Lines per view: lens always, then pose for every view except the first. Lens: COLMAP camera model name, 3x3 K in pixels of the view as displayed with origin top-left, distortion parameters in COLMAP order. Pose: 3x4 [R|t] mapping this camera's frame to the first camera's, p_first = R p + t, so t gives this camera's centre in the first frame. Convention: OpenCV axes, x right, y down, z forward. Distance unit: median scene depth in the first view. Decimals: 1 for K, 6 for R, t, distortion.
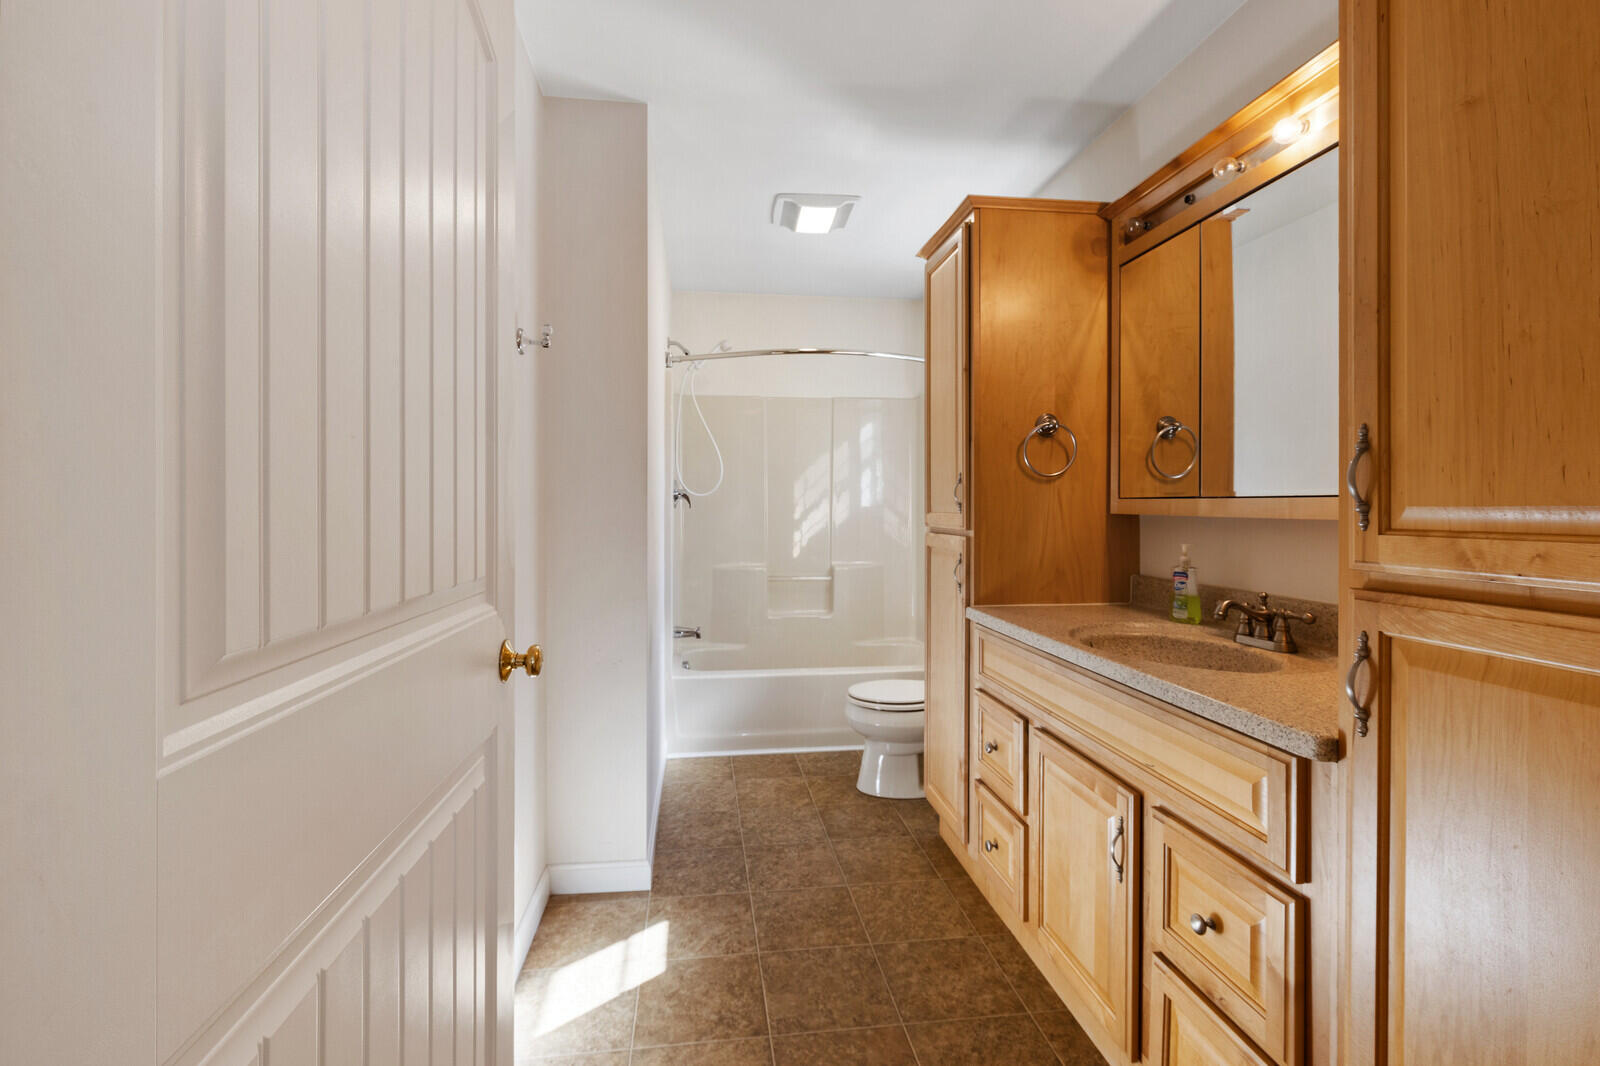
lens RADIAL K [[738.1, 0, 797.9], [0, 738.1, 517.4], [0, 0, 1]] dist [0.000927, -0.000627]
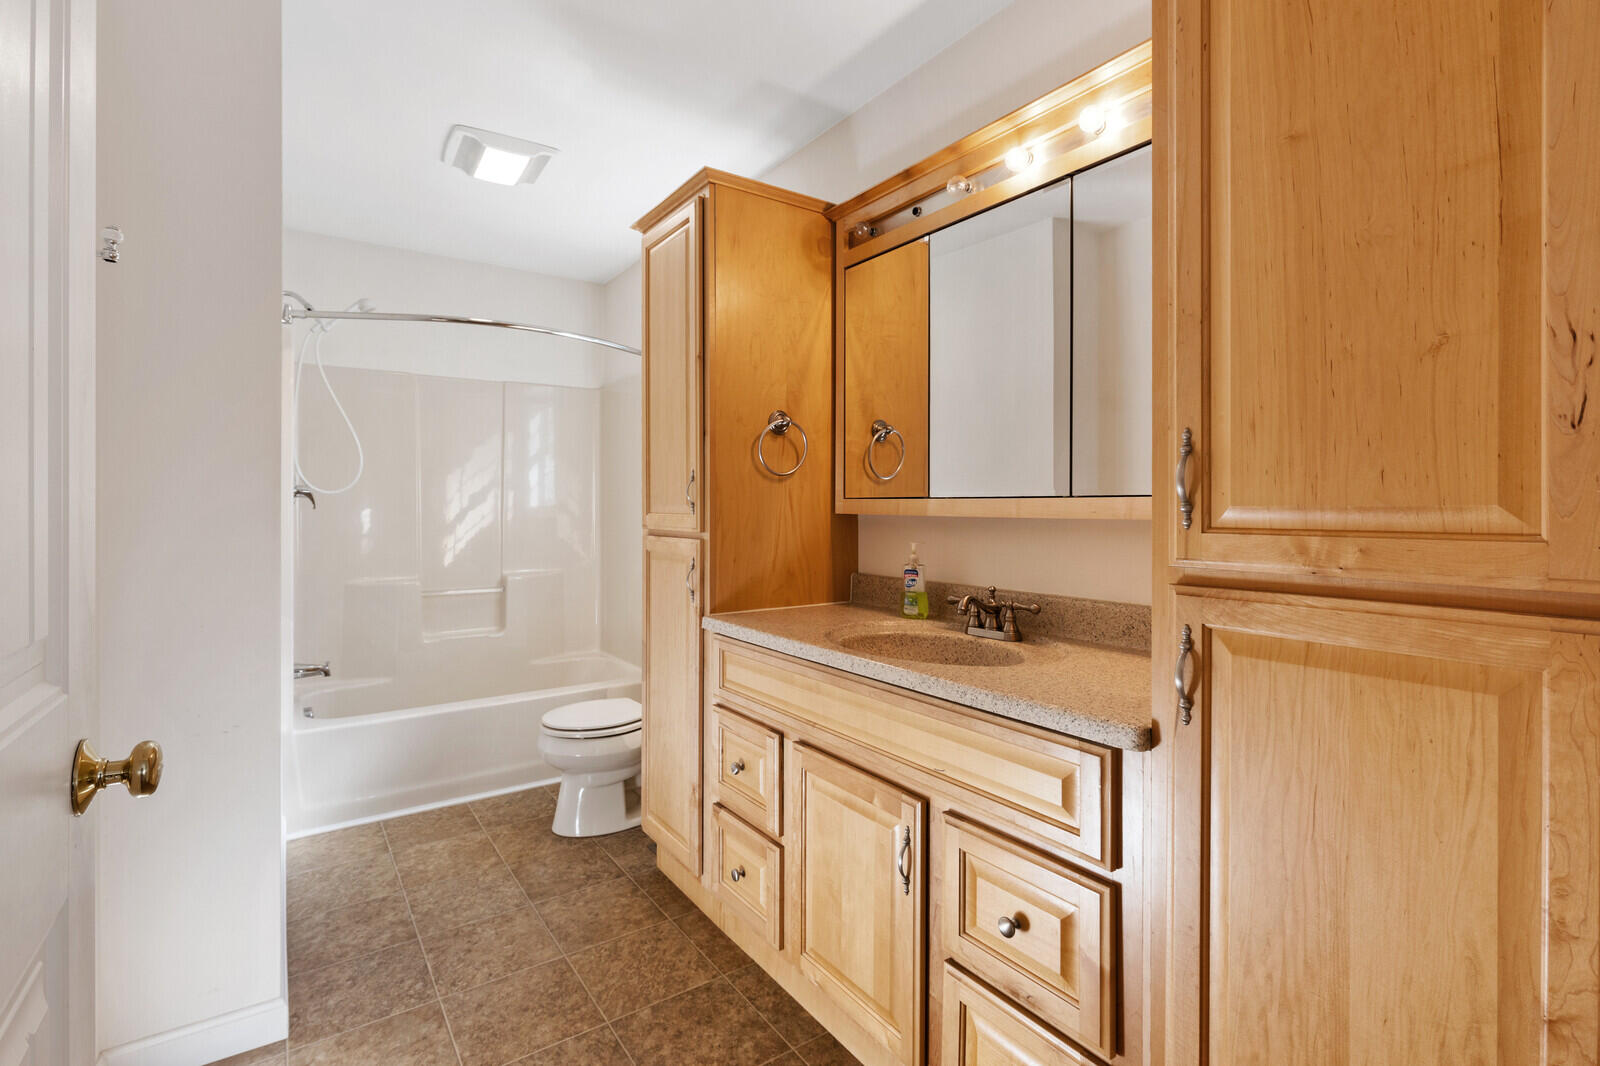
lens RADIAL K [[749.0, 0, 801.3], [0, 749.0, 512.9], [0, 0, 1]] dist [0.001131, -0.001170]
pose [[0.891027, -0.004678, 0.453926, -0.084496], [0.007557, 0.999961, -0.004530, -0.001998], [-0.453888, 0.007467, 0.891028, 0.118577]]
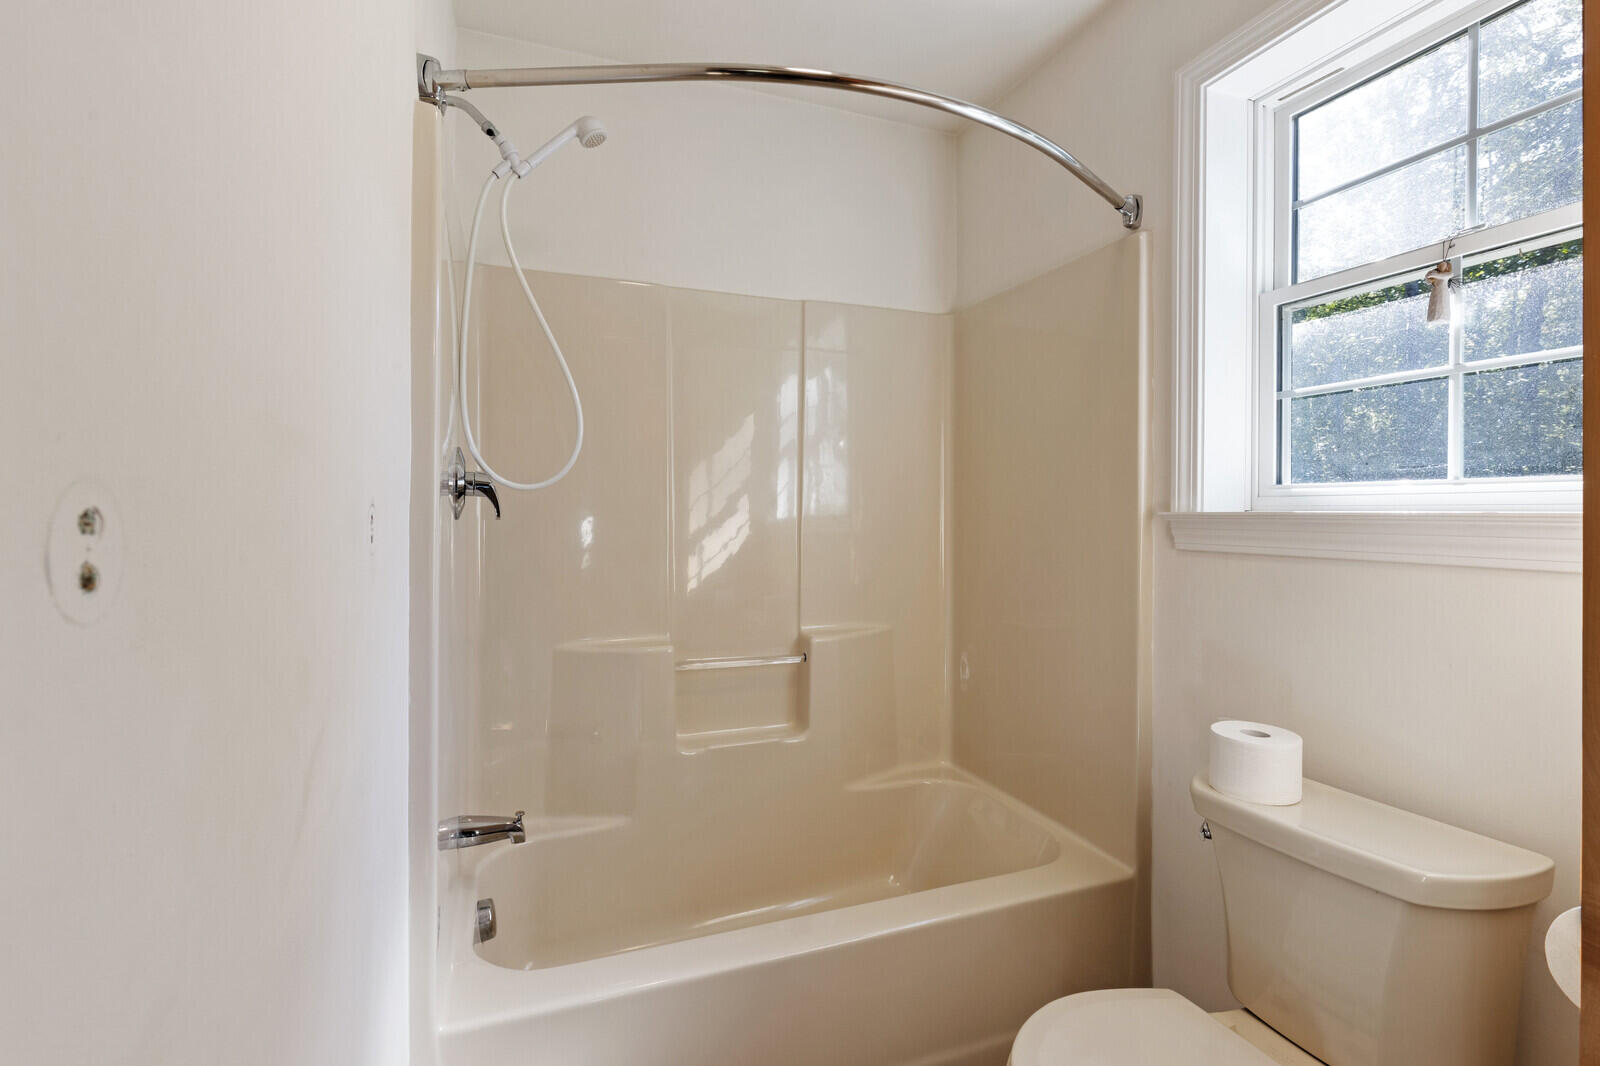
lens RADIAL K [[738.1, 0, 797.9], [0, 738.1, 517.4], [0, 0, 1]] dist [0.000927, -0.000627]
pose [[0.974804, 0.001656, 0.223055, -0.141233], [-0.000434, 0.999985, -0.005527, -0.020842], [-0.223061, 0.005291, 0.974790, 1.053416]]
